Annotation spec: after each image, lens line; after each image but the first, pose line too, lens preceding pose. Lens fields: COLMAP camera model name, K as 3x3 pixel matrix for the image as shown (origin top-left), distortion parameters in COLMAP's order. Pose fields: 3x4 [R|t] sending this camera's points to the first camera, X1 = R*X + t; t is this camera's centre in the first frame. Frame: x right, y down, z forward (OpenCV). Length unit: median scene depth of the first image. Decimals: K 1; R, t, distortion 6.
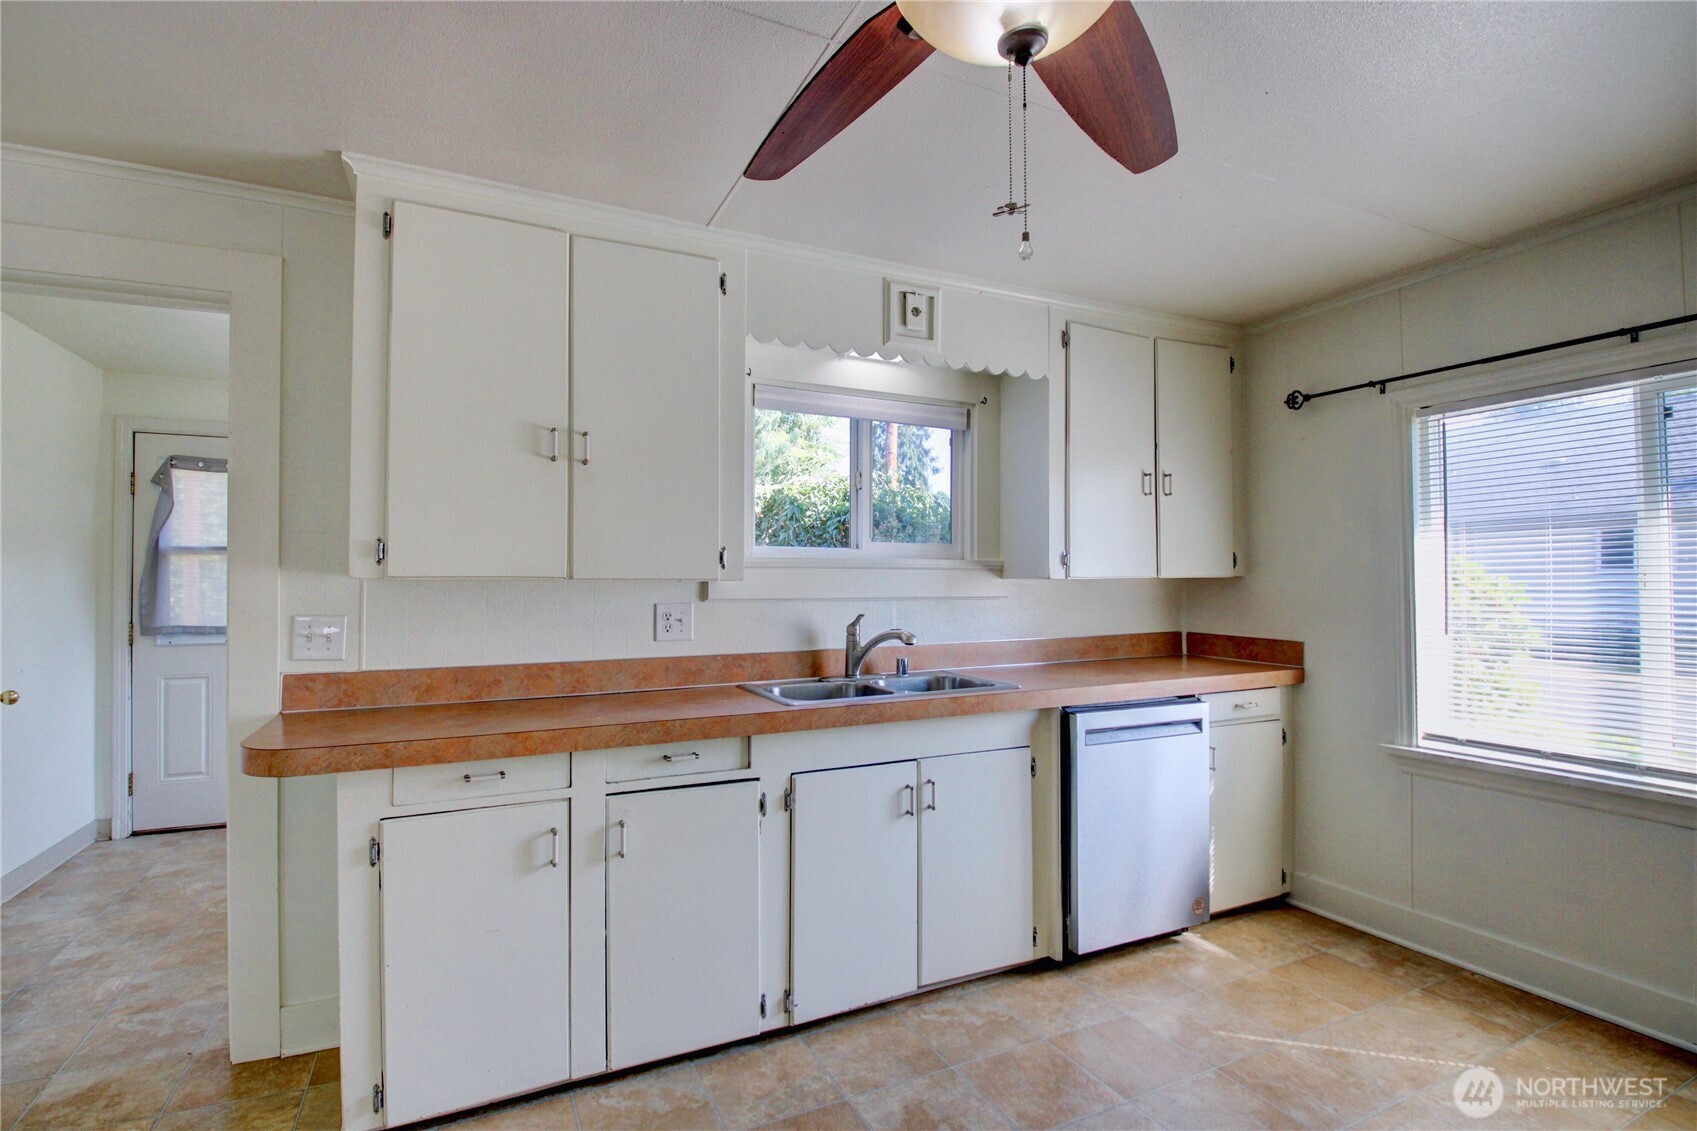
lens RADIAL K [[794.2, 0, 838.1], [0, 794.2, 570.5], [0, 0, 1]] dist [0.001352, -0.013530]
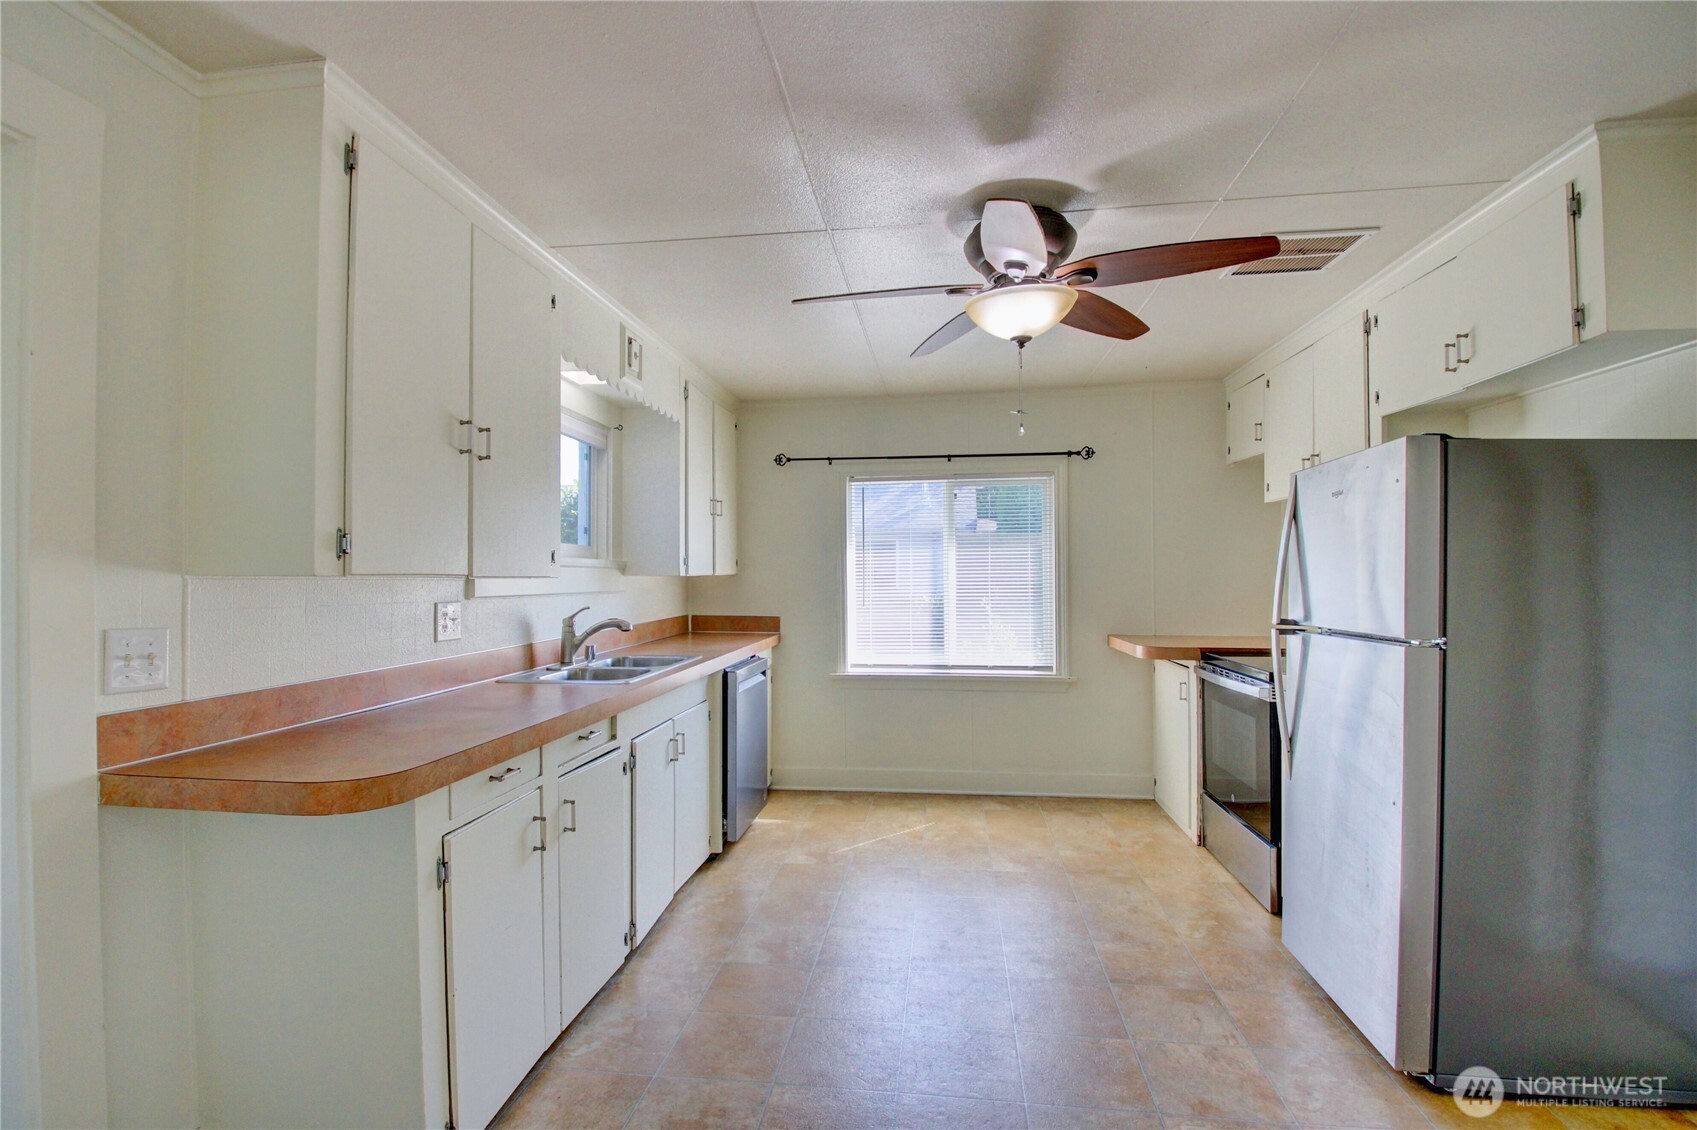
lens RADIAL K [[794.2, 0, 826.7], [0, 794.2, 569.4], [0, 0, 1]] dist [0.001352, -0.013530]
pose [[0.556573, 0.005590, 0.830780, -0.761434], [-0.007694, 0.999969, -0.001573, 0.000355], [-0.830763, -0.005517, 0.556599, 0.080010]]
